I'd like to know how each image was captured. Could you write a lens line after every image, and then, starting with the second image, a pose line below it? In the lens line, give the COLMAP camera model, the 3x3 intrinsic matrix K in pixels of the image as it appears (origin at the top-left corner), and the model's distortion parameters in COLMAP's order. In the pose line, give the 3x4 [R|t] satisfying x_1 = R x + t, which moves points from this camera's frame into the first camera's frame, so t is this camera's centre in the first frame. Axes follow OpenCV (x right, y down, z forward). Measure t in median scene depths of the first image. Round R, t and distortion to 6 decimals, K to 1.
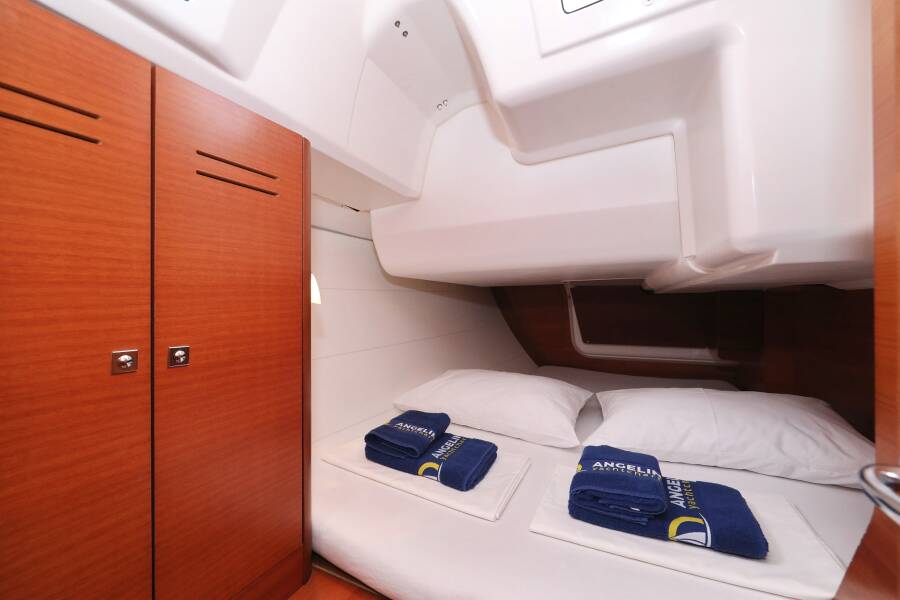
lens RADIAL K [[363.5, 0, 432.6], [0, 363.5, 299.1], [0, 0, 1]] dist [-0.001416, 0.000029]
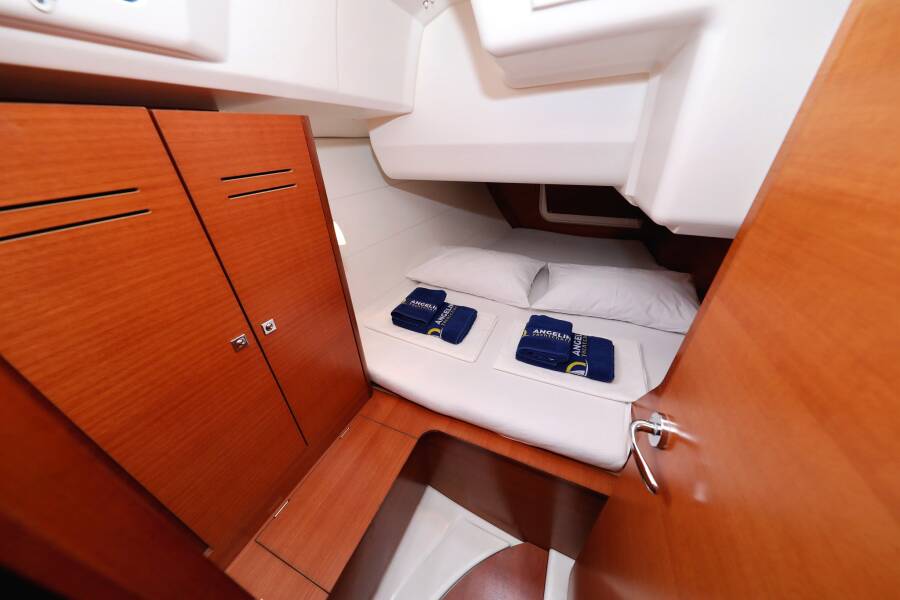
lens RADIAL K [[286.7, 0, 450.0], [0, 286.7, 300.0], [0, 0, 1]] dist [0.000600, -0.000051]
pose [[0.997088, -0.055765, 0.052007, 0.001571], [0.020782, 0.854951, 0.518292, -0.356865], [-0.073366, -0.515702, 0.853621, -0.016234]]
